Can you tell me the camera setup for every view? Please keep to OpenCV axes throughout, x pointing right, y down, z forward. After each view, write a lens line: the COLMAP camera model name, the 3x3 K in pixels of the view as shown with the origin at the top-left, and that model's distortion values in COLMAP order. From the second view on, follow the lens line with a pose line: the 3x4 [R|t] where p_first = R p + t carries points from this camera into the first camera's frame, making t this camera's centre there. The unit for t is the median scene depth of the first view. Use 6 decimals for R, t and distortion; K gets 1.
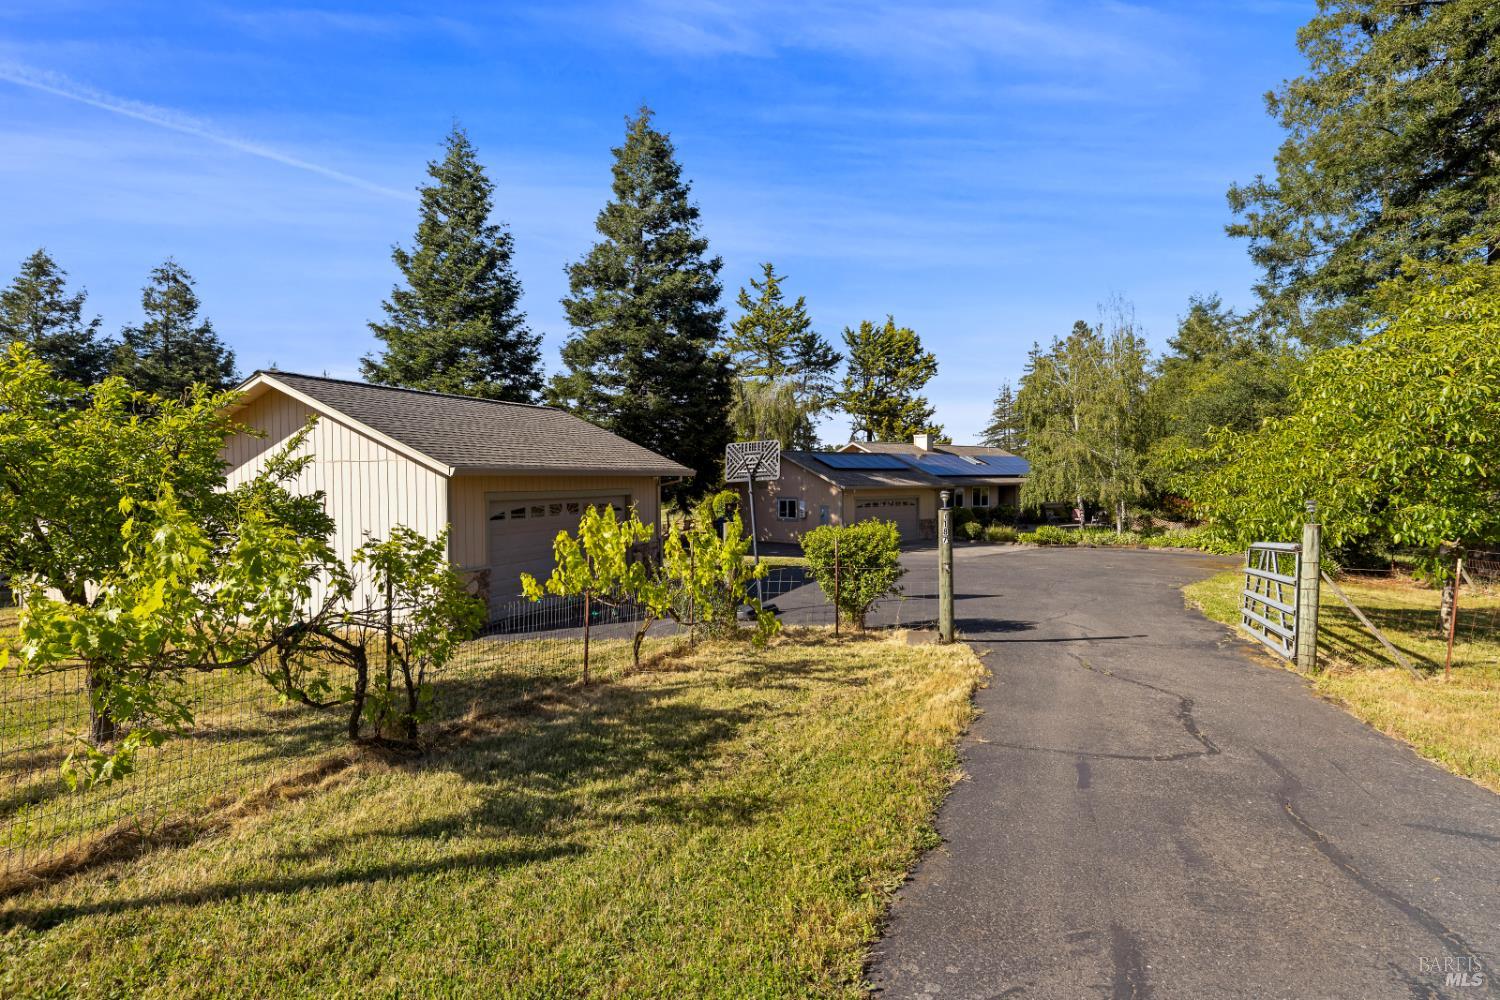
lens RADIAL K [[792.6, 0, 755.3], [0, 792.6, 486.1], [0, 0, 1]] dist [-0.004726, 0.000779]
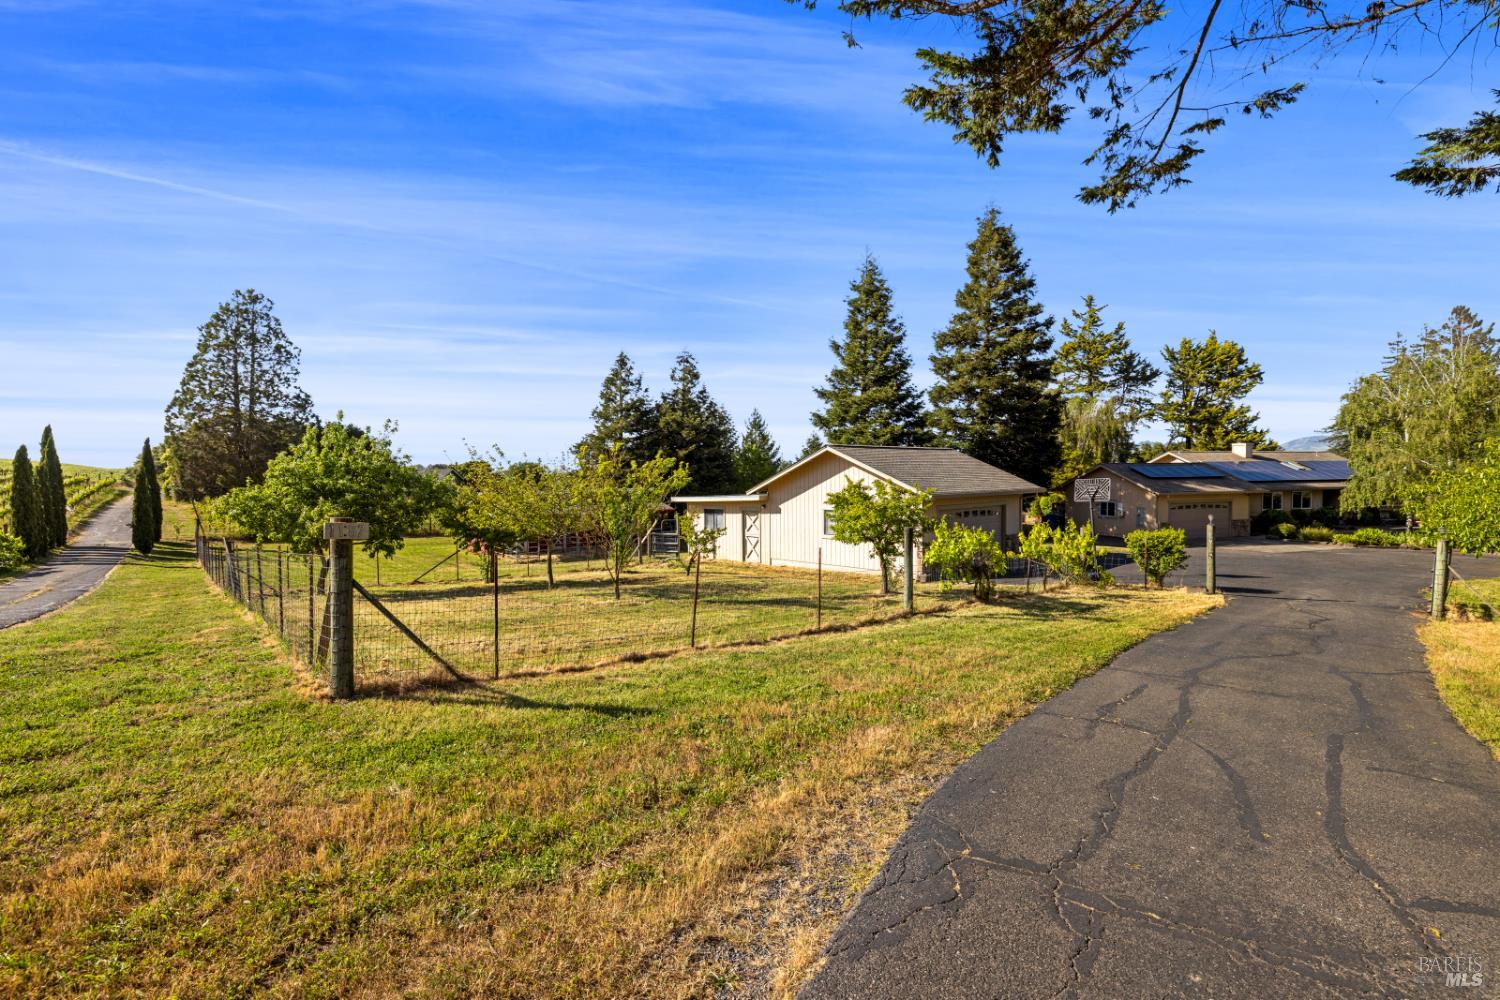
lens RADIAL K [[680.8, 0, 750.7], [0, 680.8, 499.5], [0, 0, 1]] dist [-0.008426, 0.003104]
pose [[0.906814, 0.013433, -0.421316, -0.017677], [-0.000386, 0.999518, 0.031039, -0.018300], [0.421530, -0.027984, 0.906383, -0.211934]]
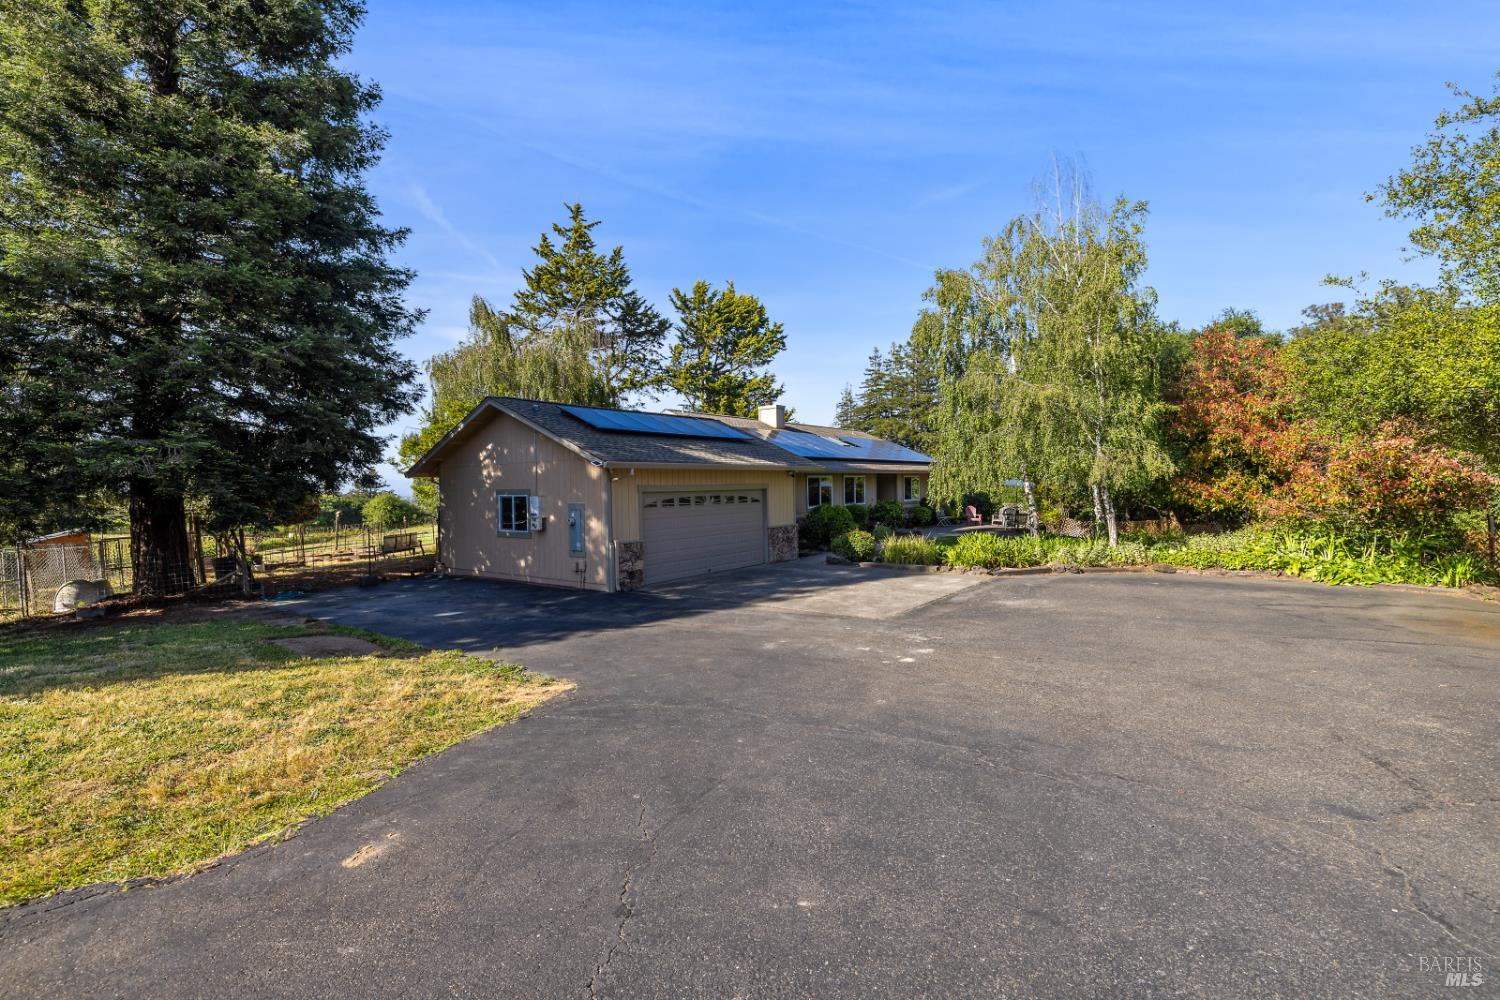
lens RADIAL K [[680.8, 0, 771.4], [0, 680.8, 472.3], [0, 0, 1]] dist [-0.008426, 0.003104]
pose [[0.977681, -0.007893, 0.209948, 0.102714], [0.014728, 0.999411, -0.031009, 0.017221], [-0.209580, 0.033409, 0.977221, 0.499160]]
